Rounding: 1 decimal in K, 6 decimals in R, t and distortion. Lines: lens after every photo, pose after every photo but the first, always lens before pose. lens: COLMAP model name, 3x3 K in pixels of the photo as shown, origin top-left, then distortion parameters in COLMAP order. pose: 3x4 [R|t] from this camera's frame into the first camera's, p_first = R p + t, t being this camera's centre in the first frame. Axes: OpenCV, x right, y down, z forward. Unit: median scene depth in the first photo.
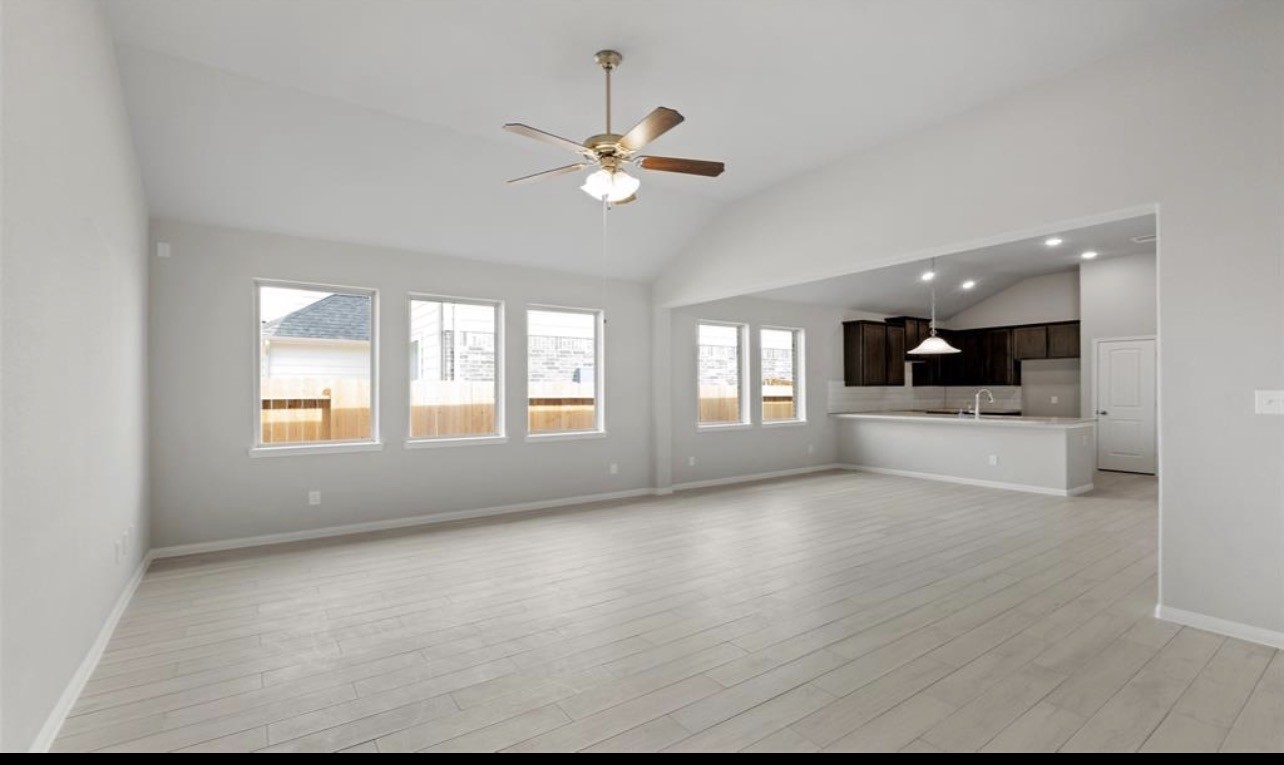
lens RADIAL K [[557.8, 0, 625.9], [0, 557.8, 376.1], [0, 0, 1]] dist [-0.014085, -0.001089]
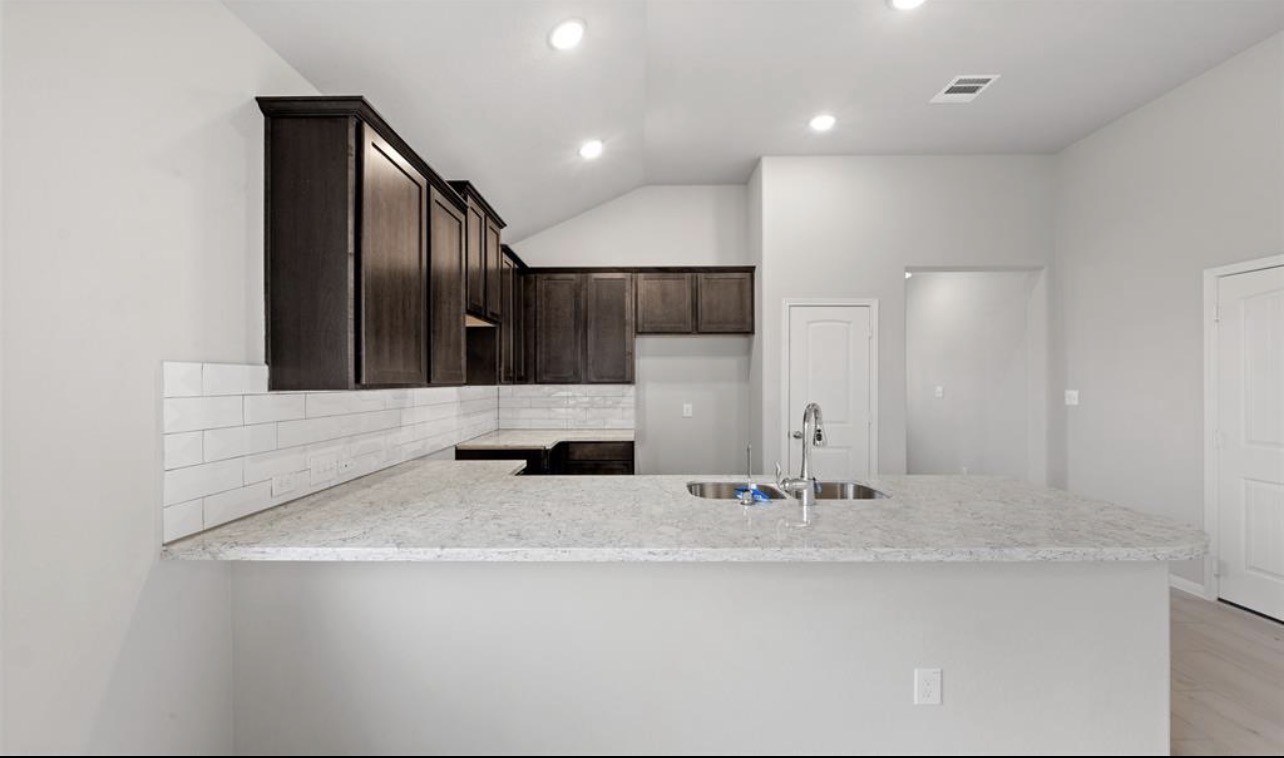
lens RADIAL K [[563.0, 0, 639.5], [0, 563.0, 381.5], [0, 0, 1]] dist [-0.004207, -0.000292]
pose [[0.561226, 0.003892, 0.827653, 0.290879], [-0.021677, 0.999715, 0.009999, 0.009709], [-0.827378, -0.023553, 0.561151, 0.751062]]
